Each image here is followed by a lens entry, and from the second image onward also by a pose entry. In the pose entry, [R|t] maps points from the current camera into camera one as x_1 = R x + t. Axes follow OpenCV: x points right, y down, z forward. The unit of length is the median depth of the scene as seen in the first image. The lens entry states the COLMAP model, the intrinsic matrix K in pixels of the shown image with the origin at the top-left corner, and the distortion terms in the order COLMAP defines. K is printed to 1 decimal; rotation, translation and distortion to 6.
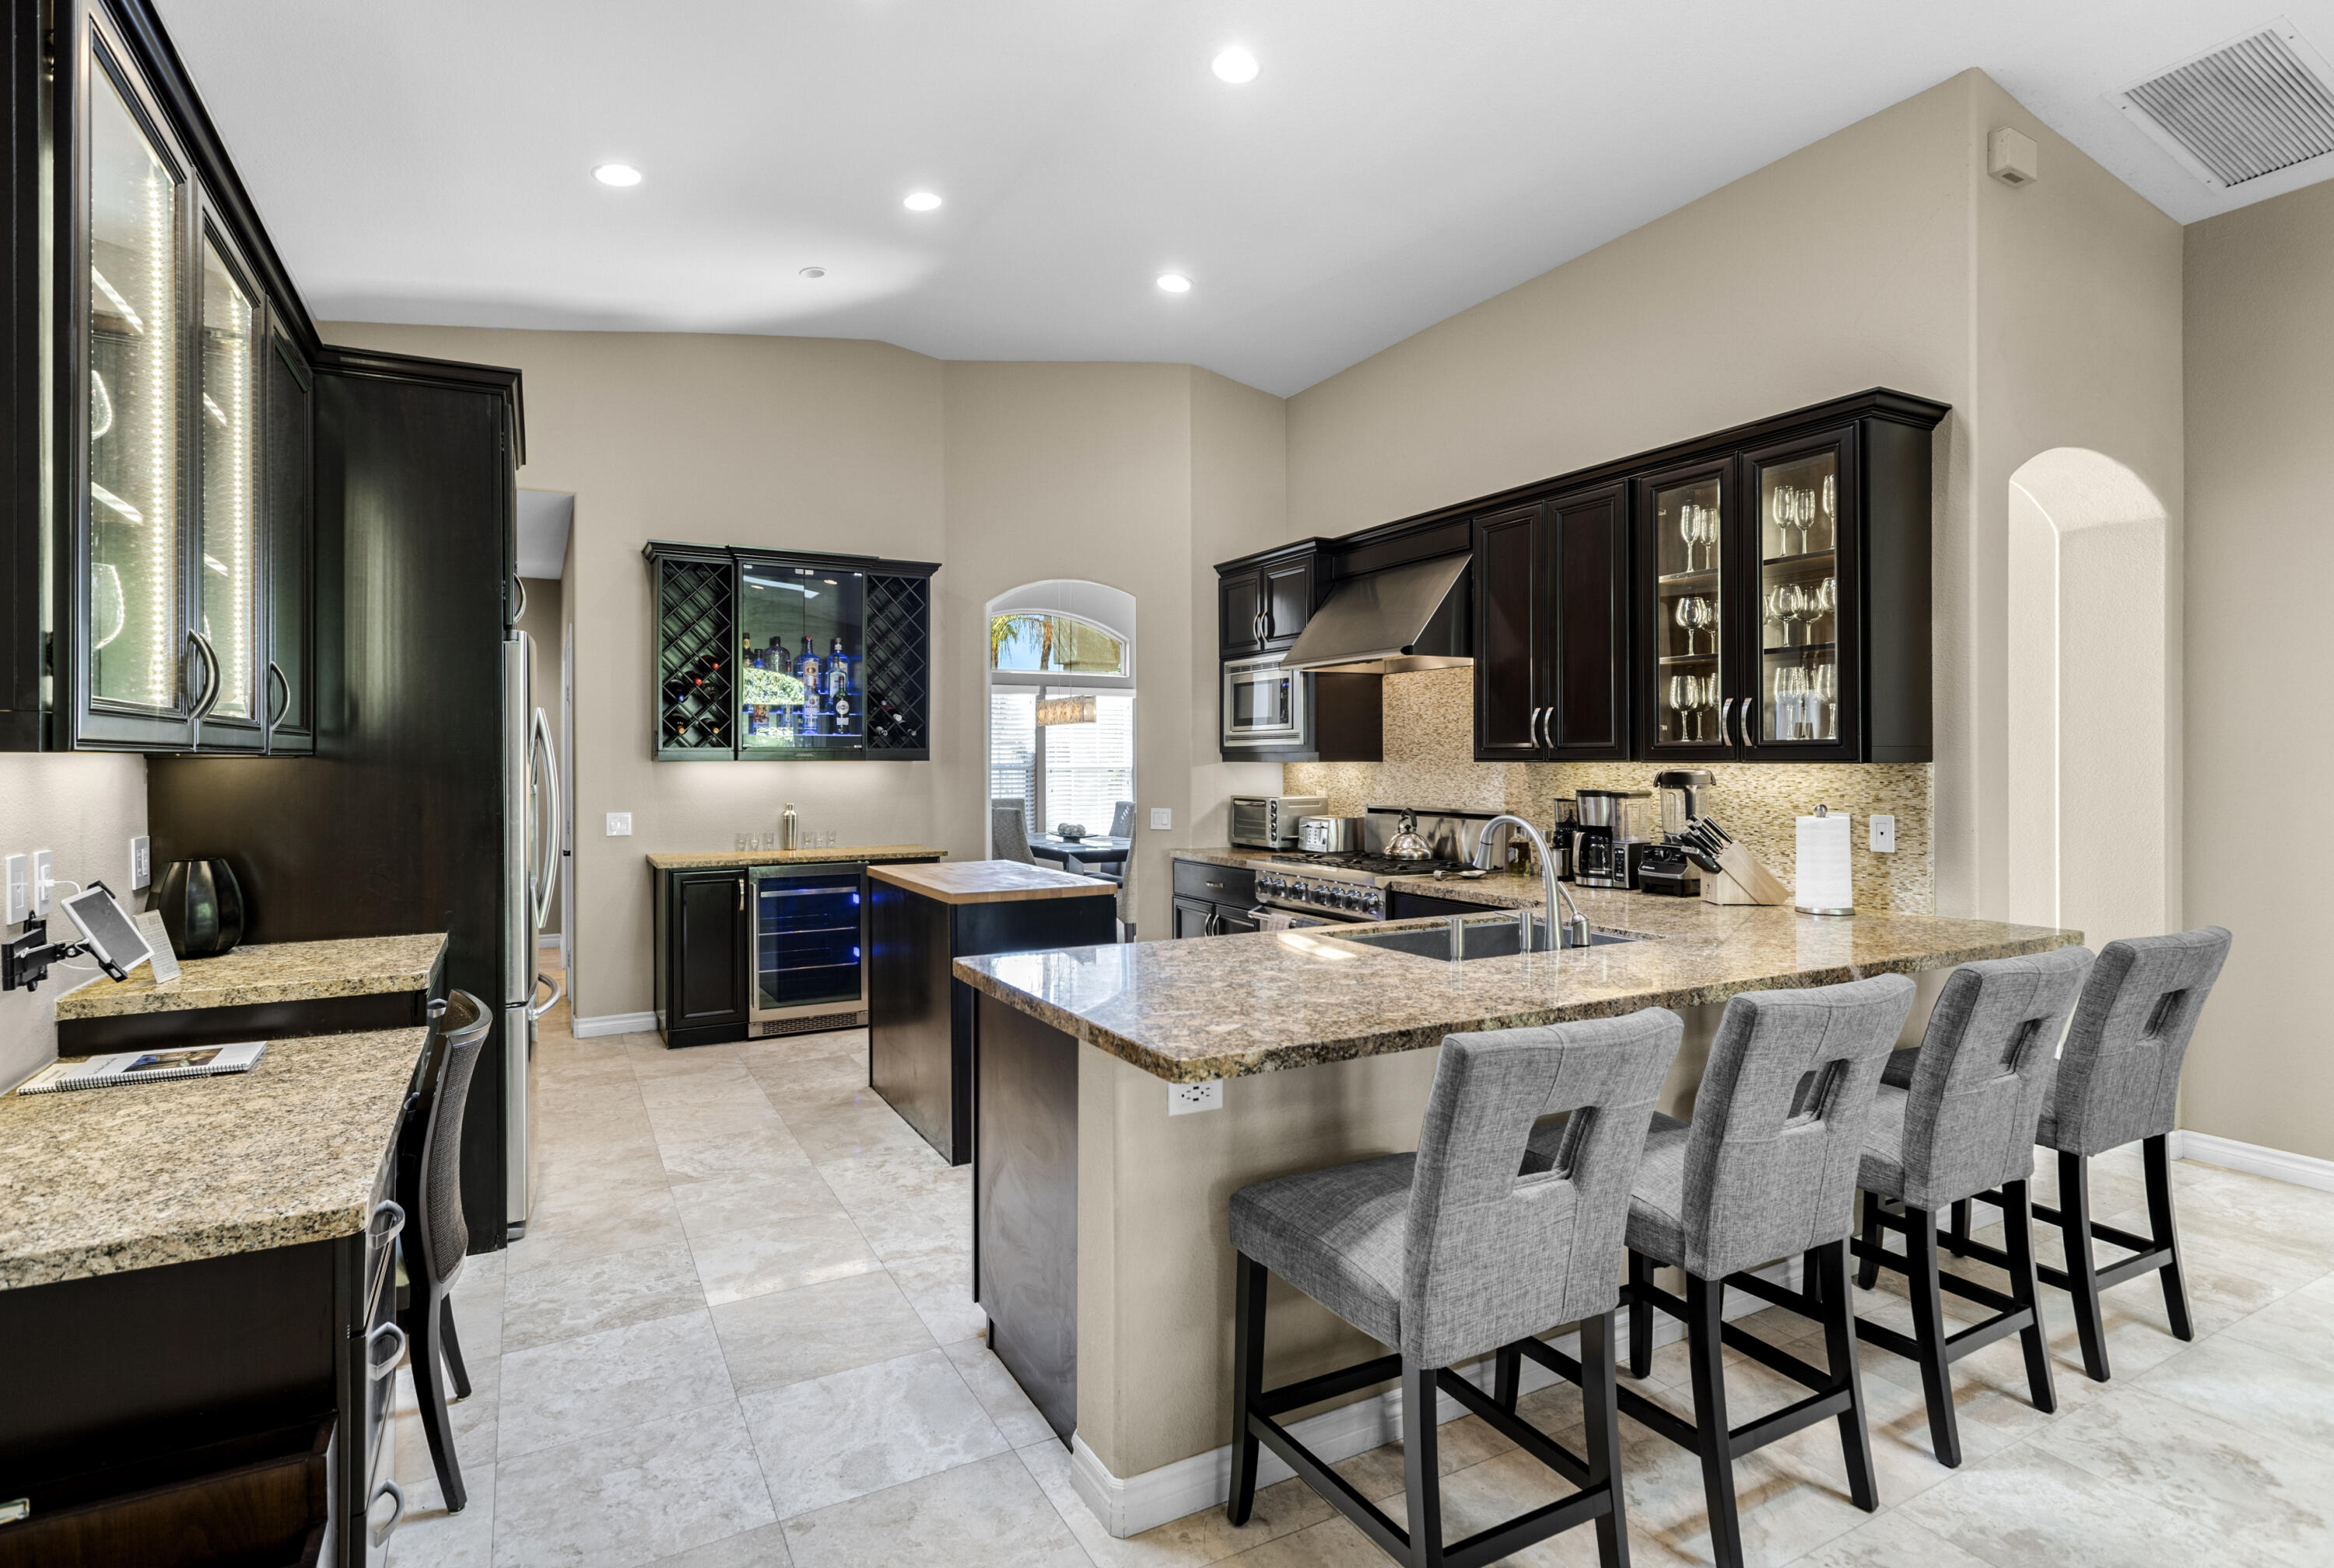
lens RADIAL K [[1174.1, 0, 1172.1], [0, 1174.1, 763.5], [0, 0, 1]] dist [0.006228, -0.000593]
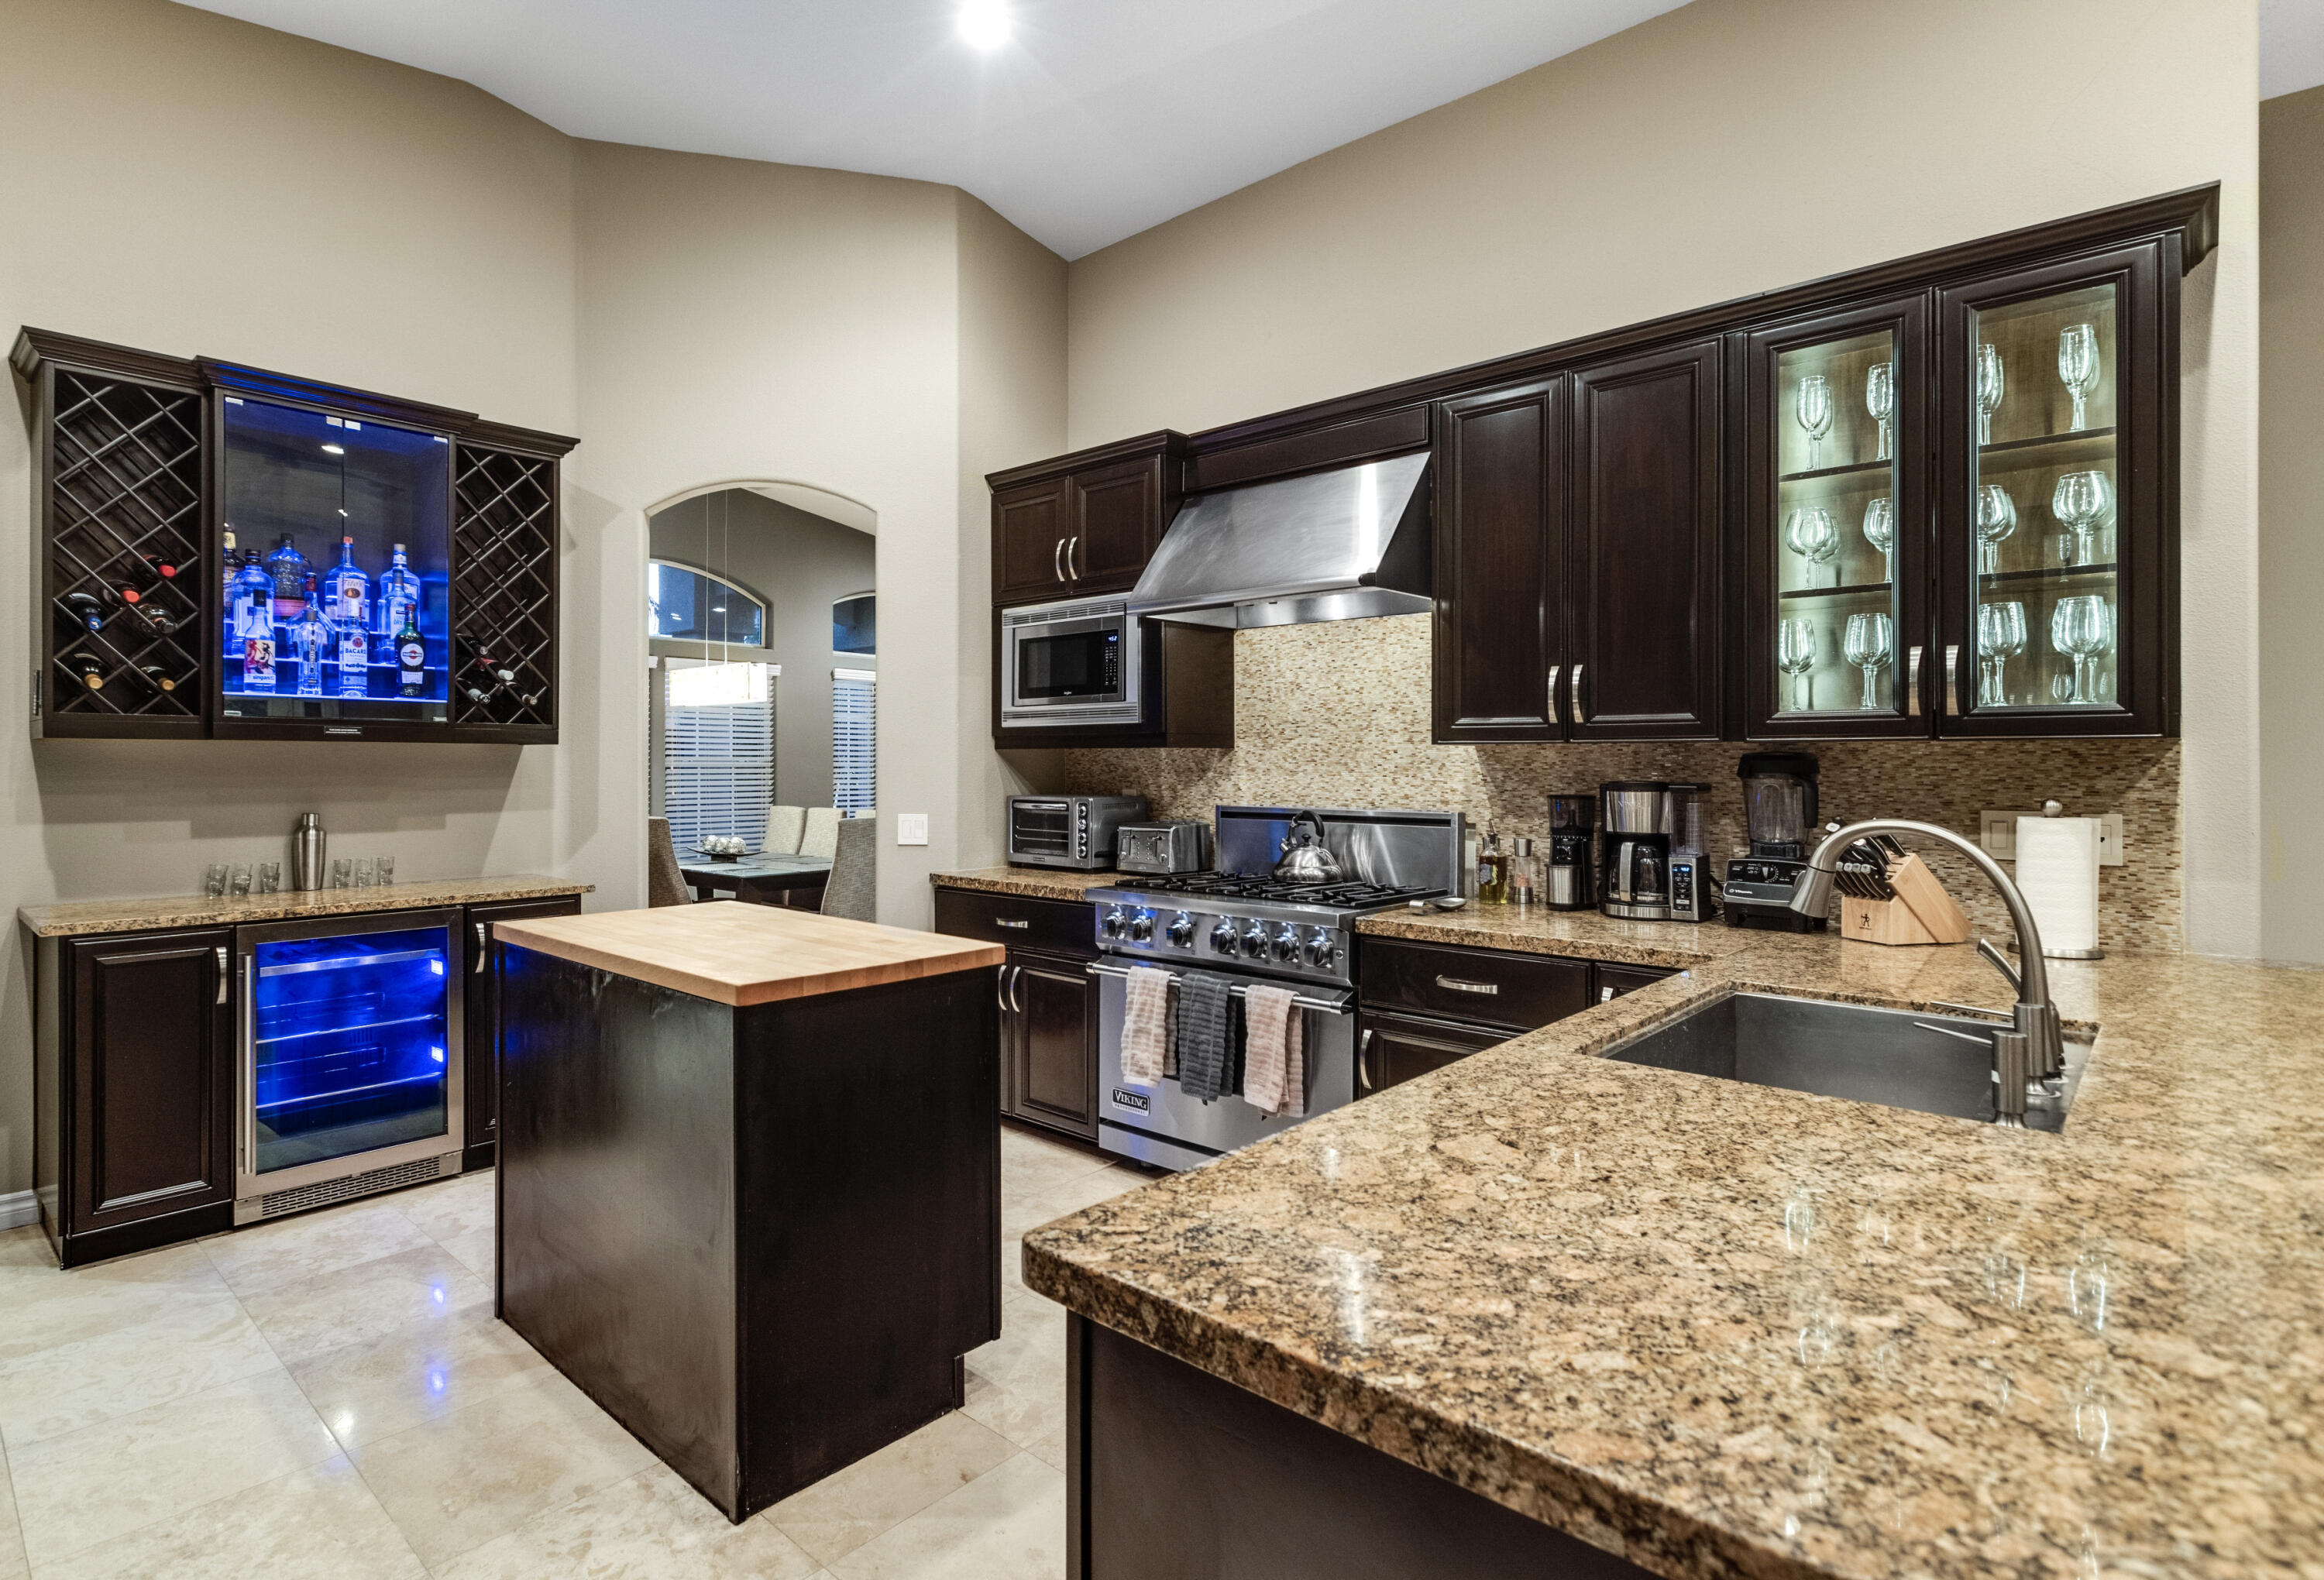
lens RADIAL K [[1169.1, 0, 1062.8], [0, 1169.1, 762.6], [0, 0, 1]] dist [0.006228, -0.000593]
pose [[0.955951, 0.000636, 0.293527, -0.146702], [-0.000047, 0.999998, -0.002014, 0.009871], [-0.293528, 0.001911, 0.955949, 0.345308]]
